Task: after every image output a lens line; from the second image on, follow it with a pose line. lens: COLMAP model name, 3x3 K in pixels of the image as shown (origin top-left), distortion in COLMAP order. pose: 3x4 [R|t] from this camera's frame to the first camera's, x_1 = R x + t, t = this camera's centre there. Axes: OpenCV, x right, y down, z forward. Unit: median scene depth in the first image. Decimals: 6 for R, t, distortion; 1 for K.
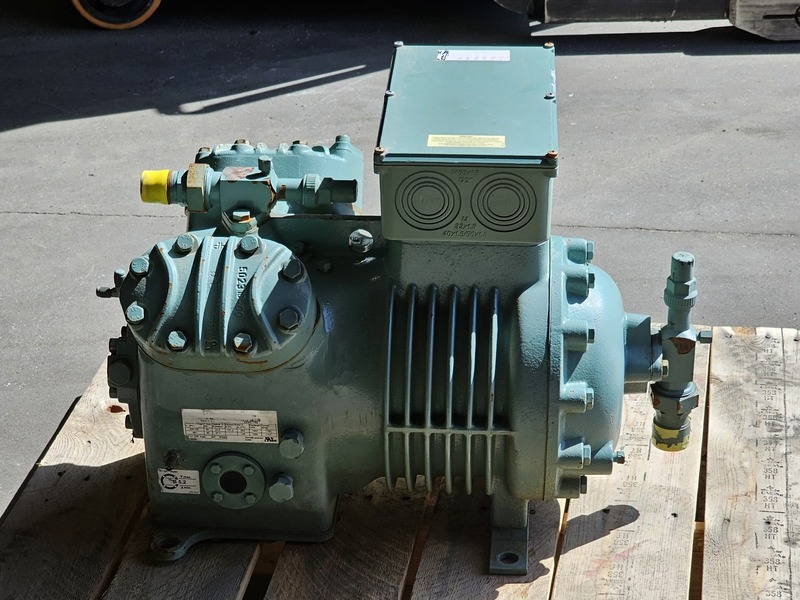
lens RADIAL K [[1896.5, 0, 400.0], [0, 1896.5, 300.0], [0, 0, 1]] dist [-0.393195, 6.434217]
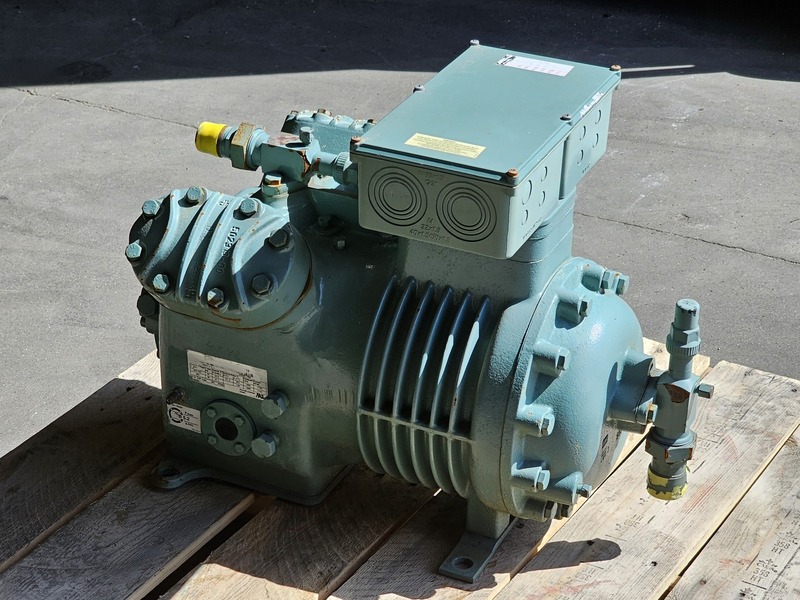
lens RADIAL K [[1896.5, 0, 400.0], [0, 1896.5, 300.0], [0, 0, 1]] dist [-0.393195, 6.434217]
pose [[0.932000, 0.200358, -0.302048, 0.307670], [-0.194489, 0.979644, 0.049715, -0.044987], [0.305860, 0.012411, 0.951996, 0.030603]]
